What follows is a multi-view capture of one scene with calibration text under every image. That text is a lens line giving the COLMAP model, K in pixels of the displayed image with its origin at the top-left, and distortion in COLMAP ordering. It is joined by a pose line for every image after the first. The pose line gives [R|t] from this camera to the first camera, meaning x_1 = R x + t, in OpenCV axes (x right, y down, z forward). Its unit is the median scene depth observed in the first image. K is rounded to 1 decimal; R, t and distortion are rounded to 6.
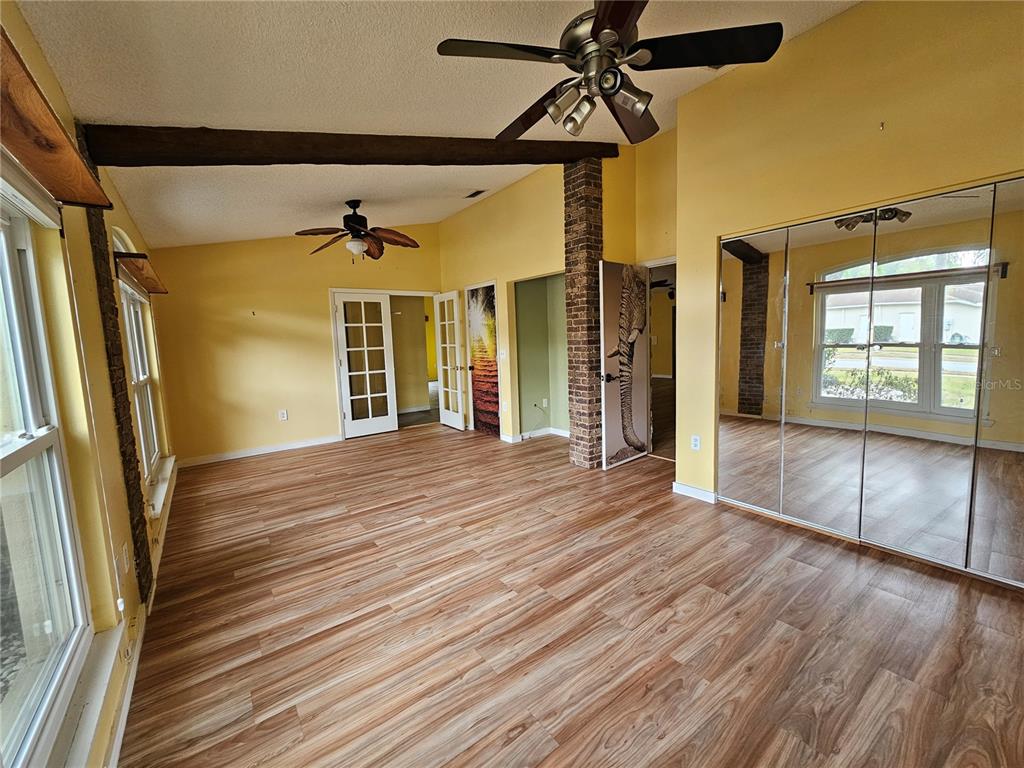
lens RADIAL K [[419.2, 0, 514.8], [0, 419.2, 381.9], [0, 0, 1]] dist [0.003261, 0.000154]
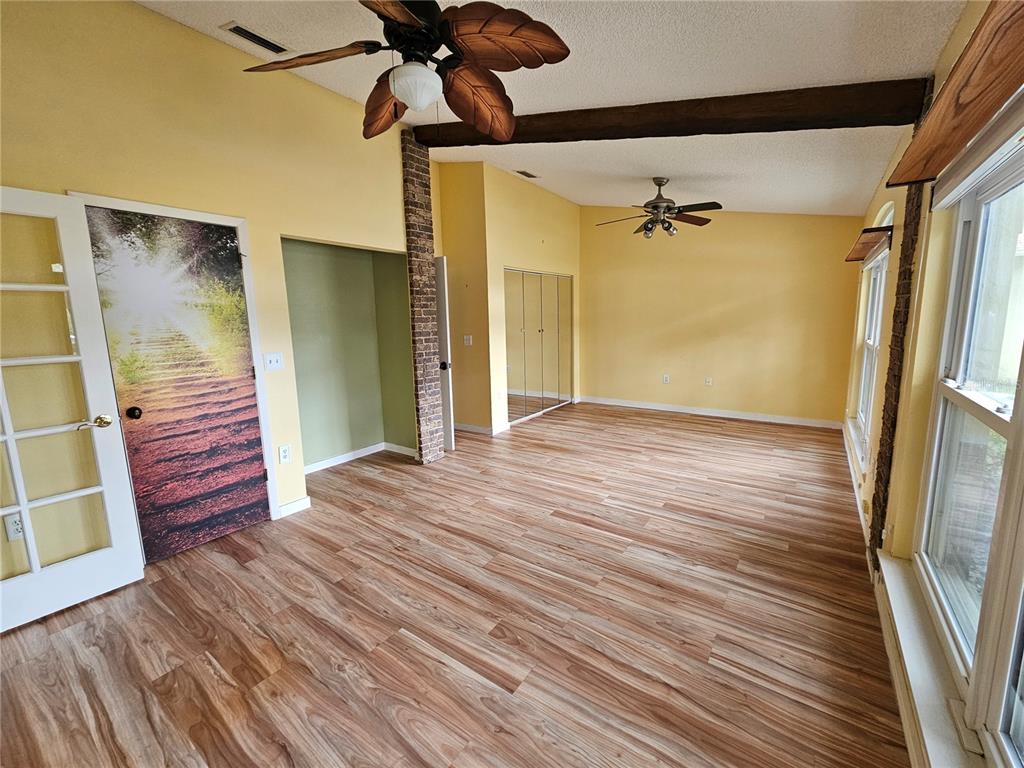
lens RADIAL K [[419.2, 0, 516.0], [0, 419.2, 378.4], [0, 0, 1]] dist [0.003261, 0.000154]
pose [[-0.307686, -0.091164, 0.947111, -0.848687], [0.137904, 0.980616, 0.139190, -0.101142], [-0.941441, 0.173438, -0.289150, 1.126359]]
